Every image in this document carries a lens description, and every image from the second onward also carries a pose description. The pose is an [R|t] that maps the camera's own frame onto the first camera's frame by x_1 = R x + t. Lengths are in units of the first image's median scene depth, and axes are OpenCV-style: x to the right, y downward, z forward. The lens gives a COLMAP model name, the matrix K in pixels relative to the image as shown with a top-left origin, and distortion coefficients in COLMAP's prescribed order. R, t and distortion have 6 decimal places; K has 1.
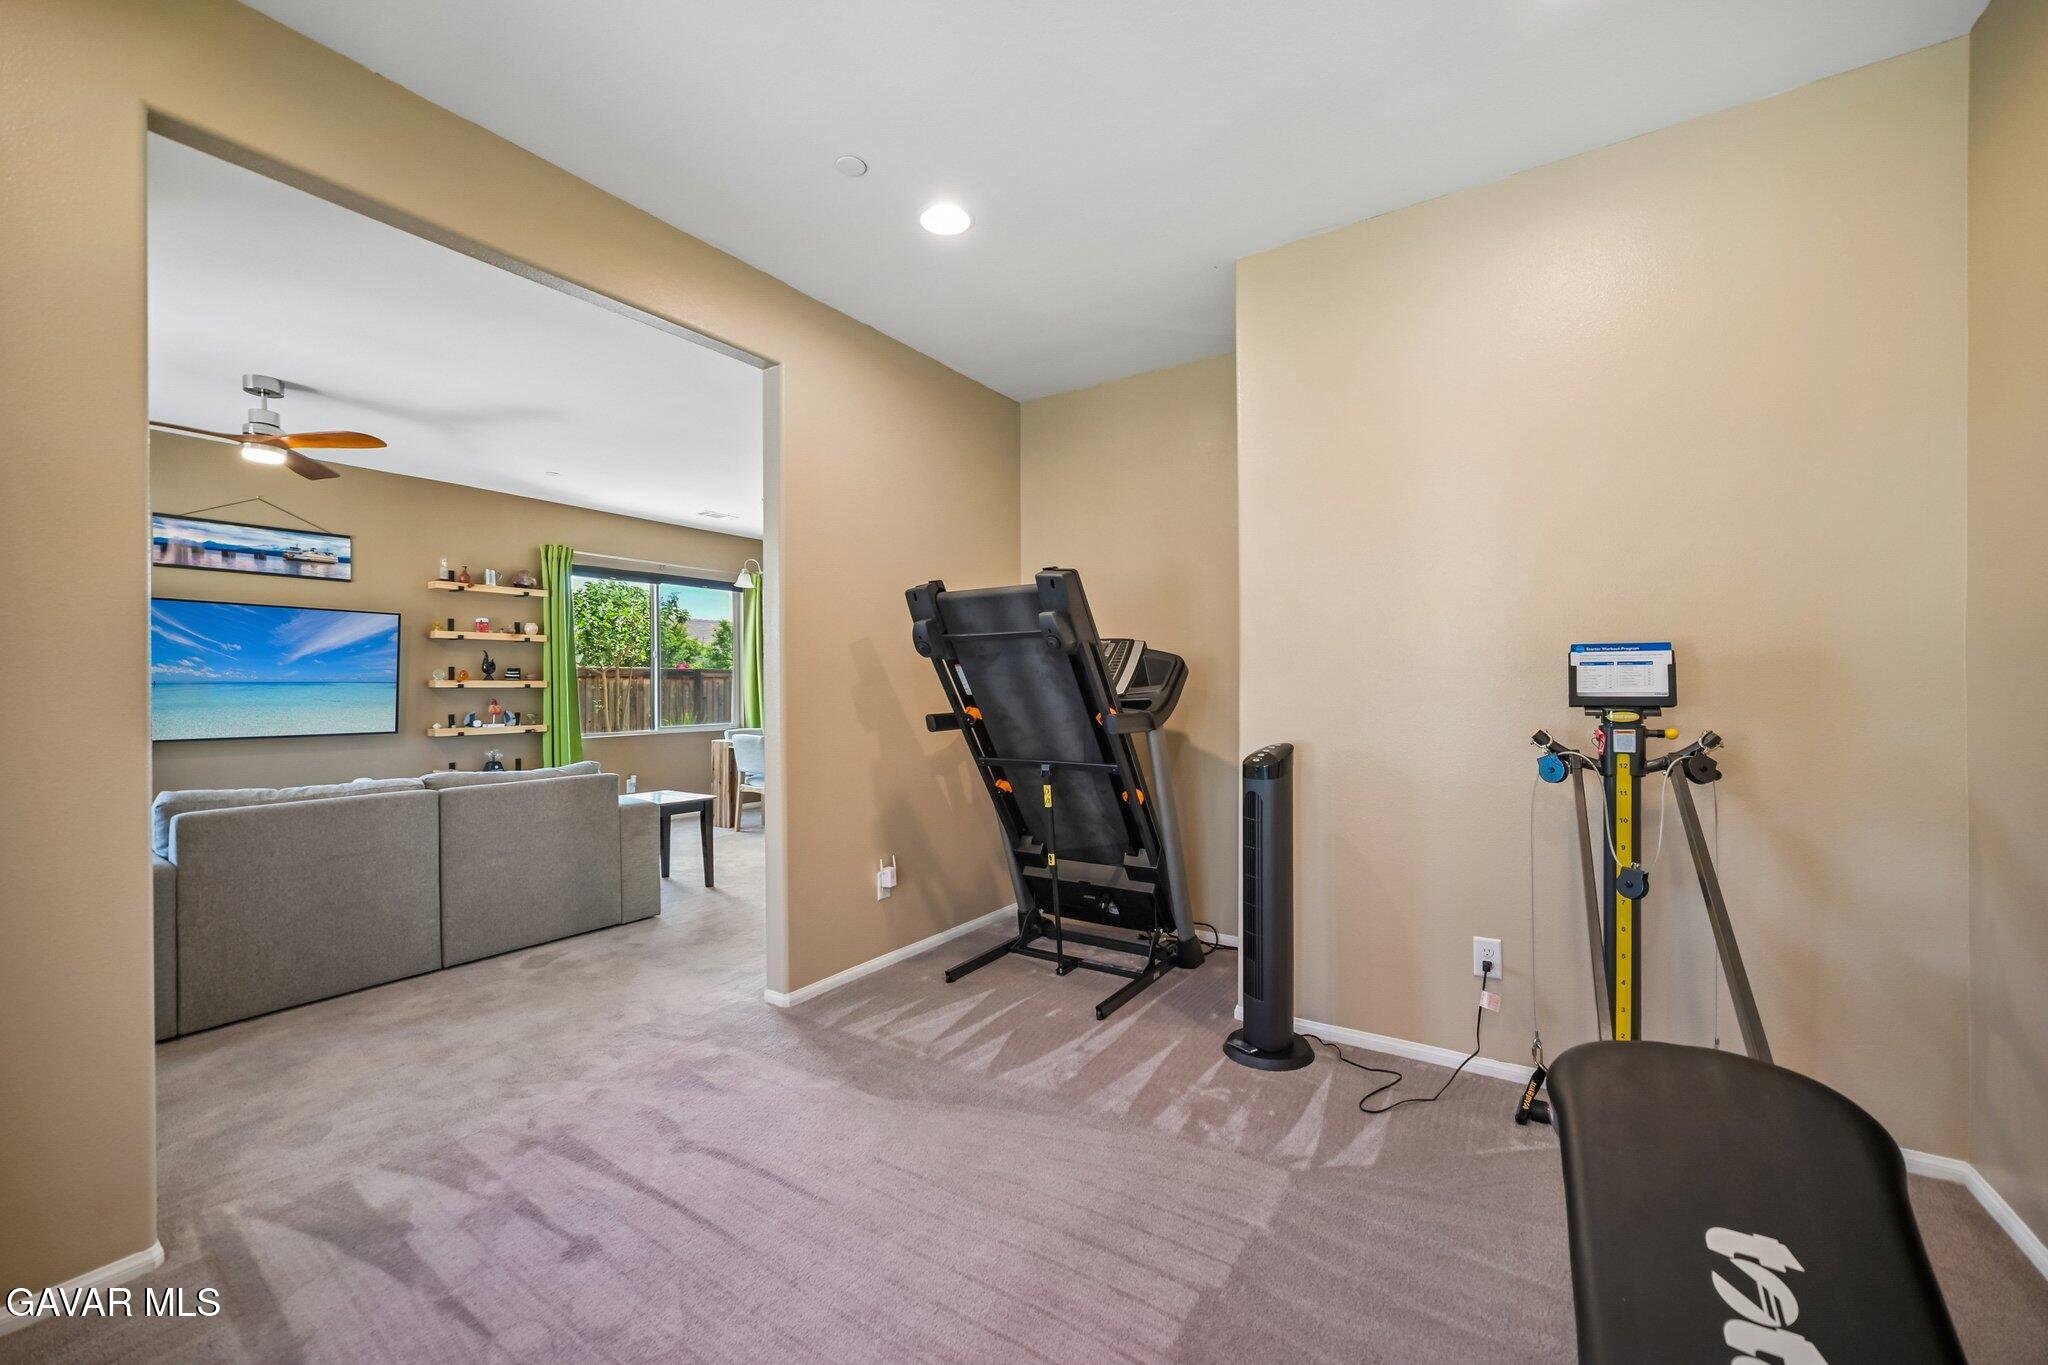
lens RADIAL K [[804.8, 0, 1031.4], [0, 804.8, 685.5], [0, 0, 1]] dist [0.000560, 0.000021]
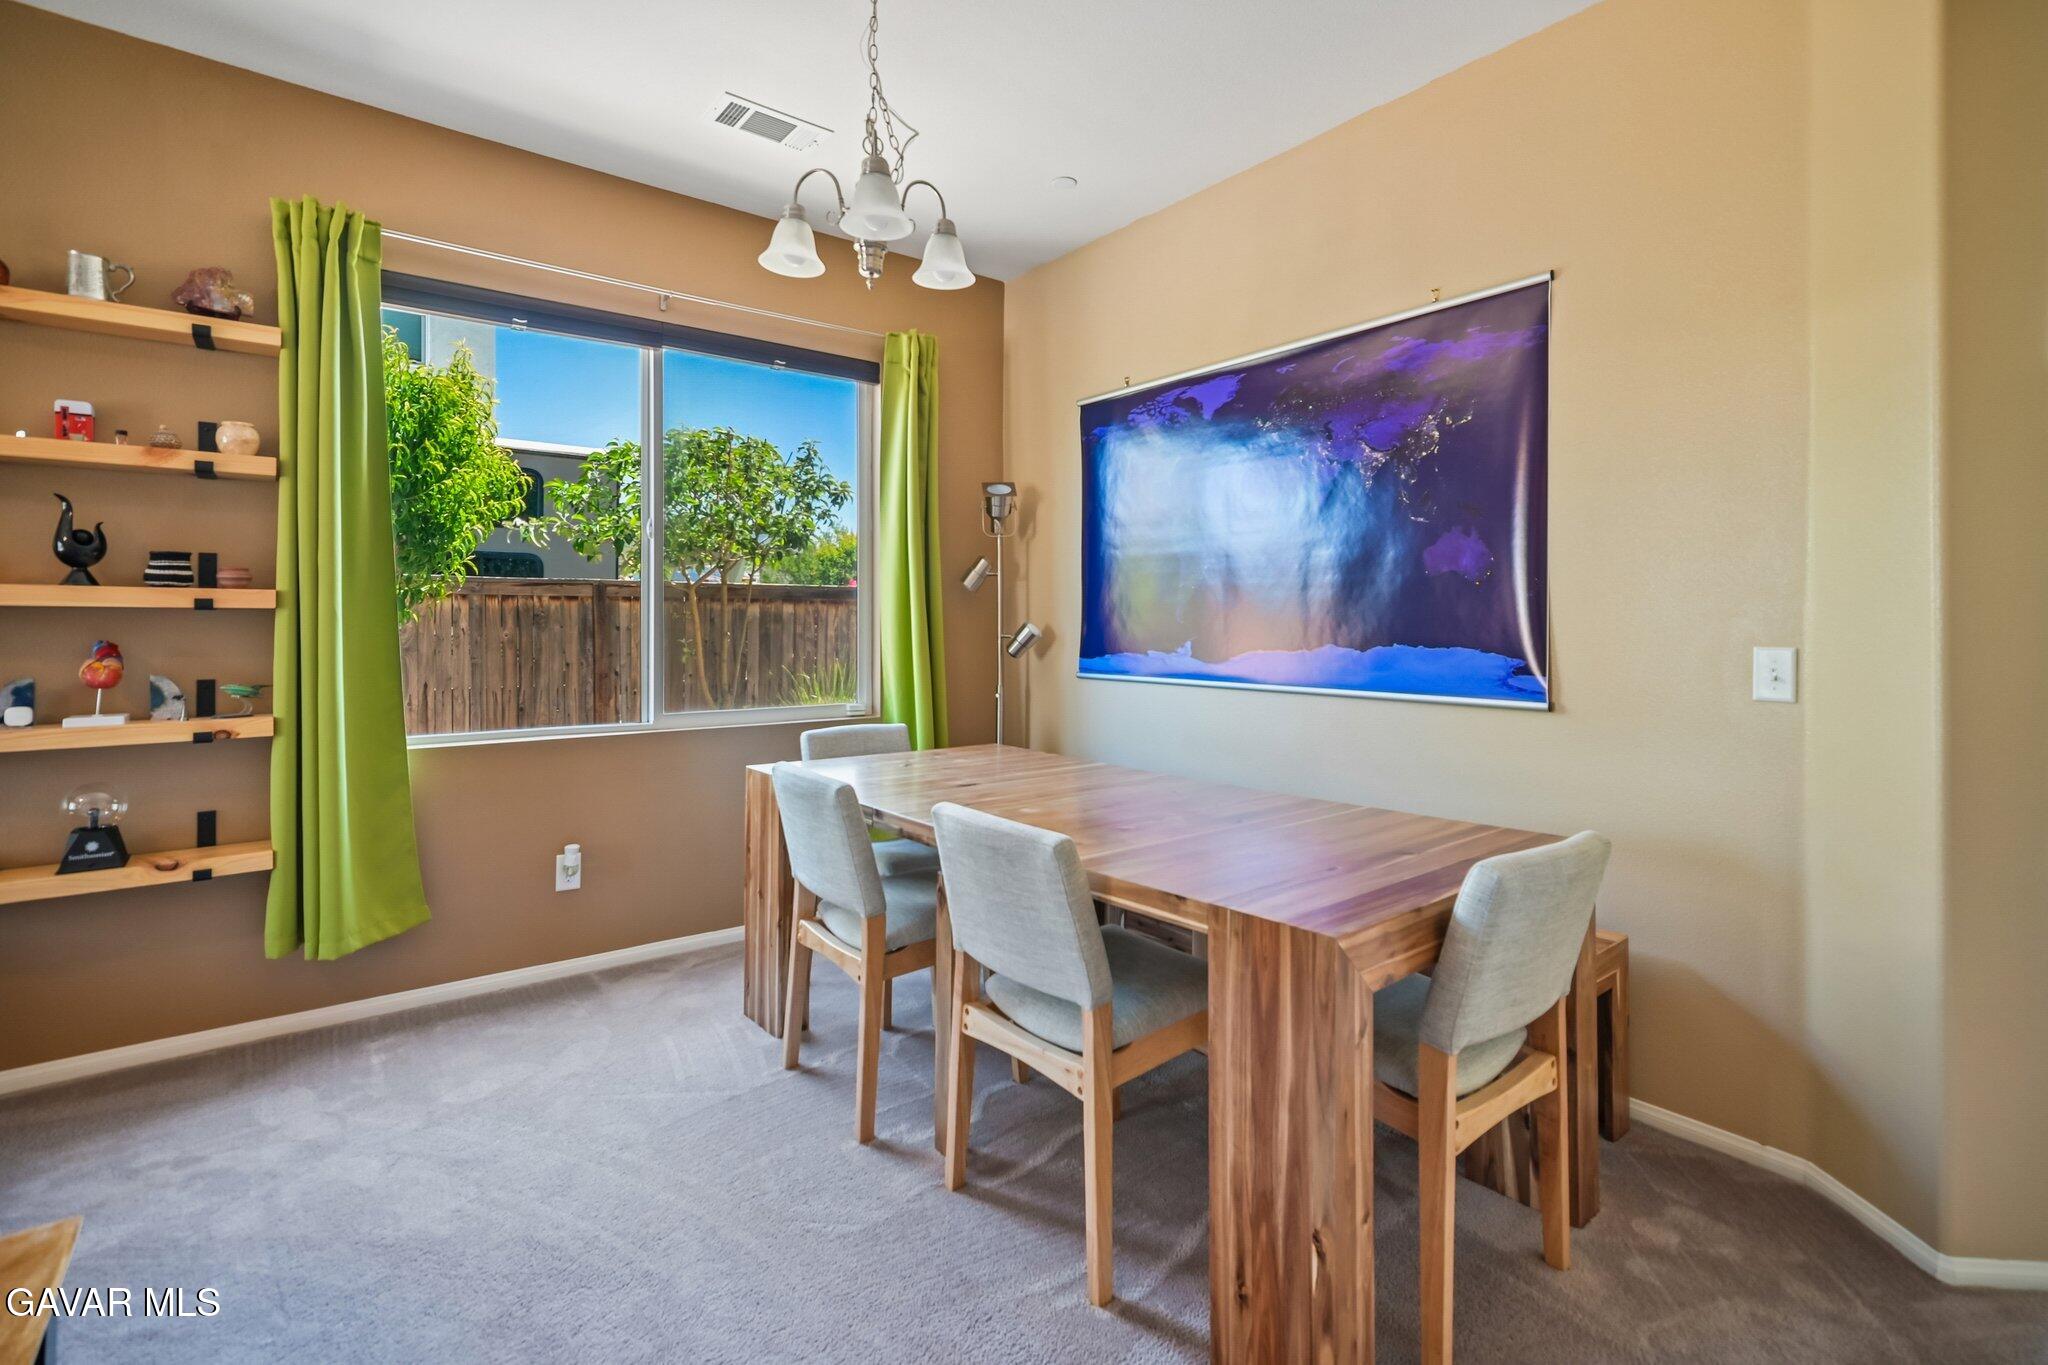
lens RADIAL K [[917.8, 0, 1035.6], [0, 917.8, 621.9], [0, 0, 1]] dist [0.000360, 0.000066]
pose [[0.952986, 0.008751, -0.302886, -0.174251], [-0.008495, 0.999962, 0.002164, 0.004514], [0.302894, 0.000510, 0.953024, 0.727396]]
